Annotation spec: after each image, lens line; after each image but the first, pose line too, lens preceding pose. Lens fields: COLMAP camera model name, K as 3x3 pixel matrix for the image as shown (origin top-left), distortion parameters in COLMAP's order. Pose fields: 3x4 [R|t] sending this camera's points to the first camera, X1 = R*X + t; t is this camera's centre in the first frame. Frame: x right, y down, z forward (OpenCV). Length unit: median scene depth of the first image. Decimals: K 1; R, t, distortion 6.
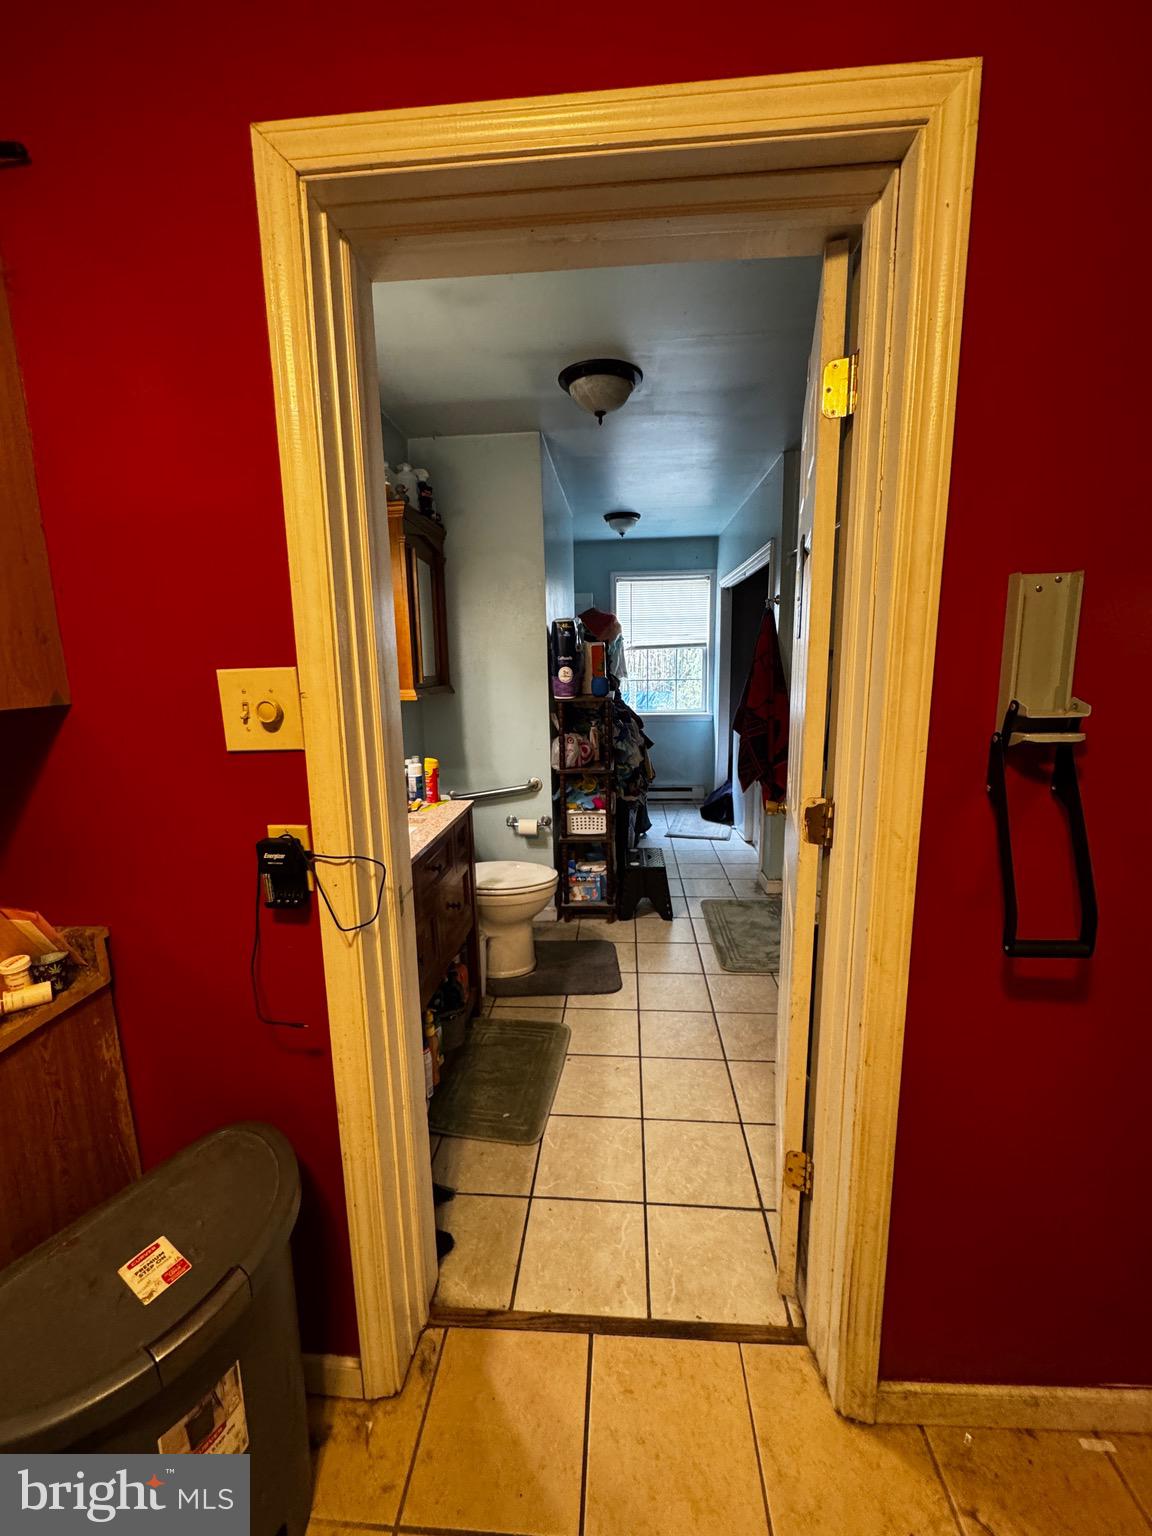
lens RADIAL K [[616.5, 0, 576.0], [0, 616.5, 768.0], [0, 0, 1]] dist [-0.002003, -0.000203]
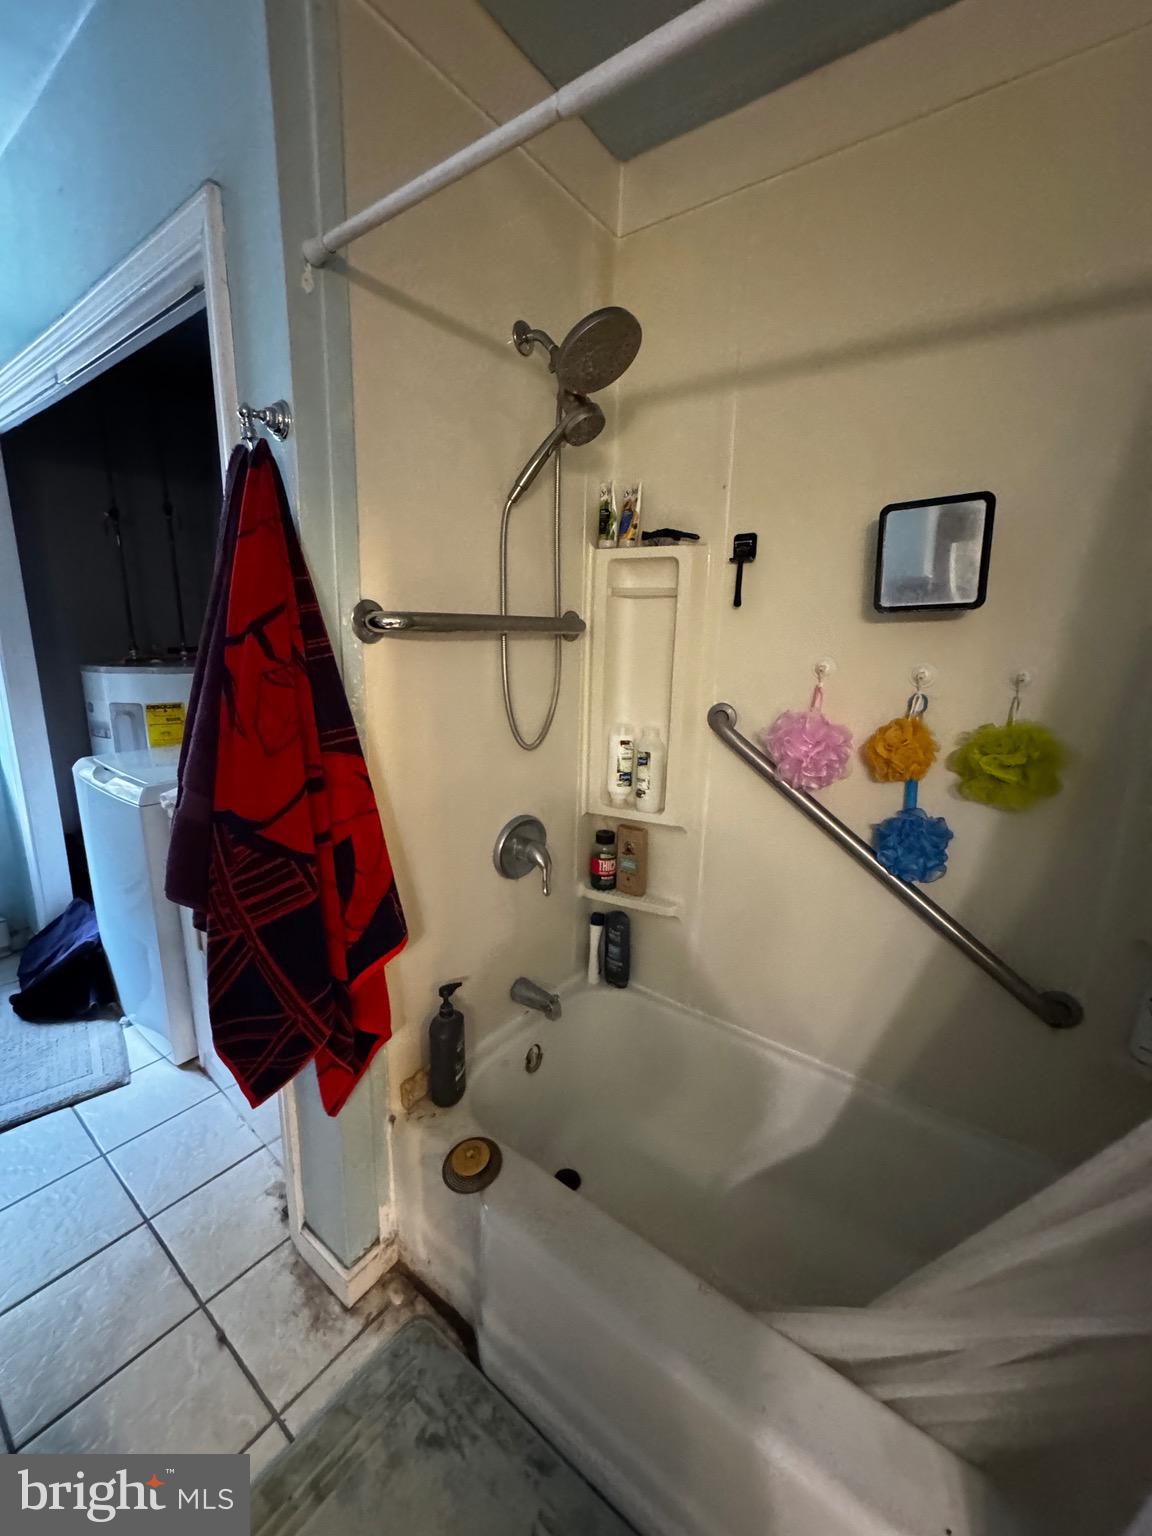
lens RADIAL K [[616.5, 0, 576.0], [0, 616.5, 768.0], [0, 0, 1]] dist [-0.002003, -0.000203]
pose [[0.540132, -0.151111, 0.827903, 0.120432], [0.107892, 0.988063, 0.109955, -0.110696], [-0.834636, 0.029934, 0.549988, 0.613767]]
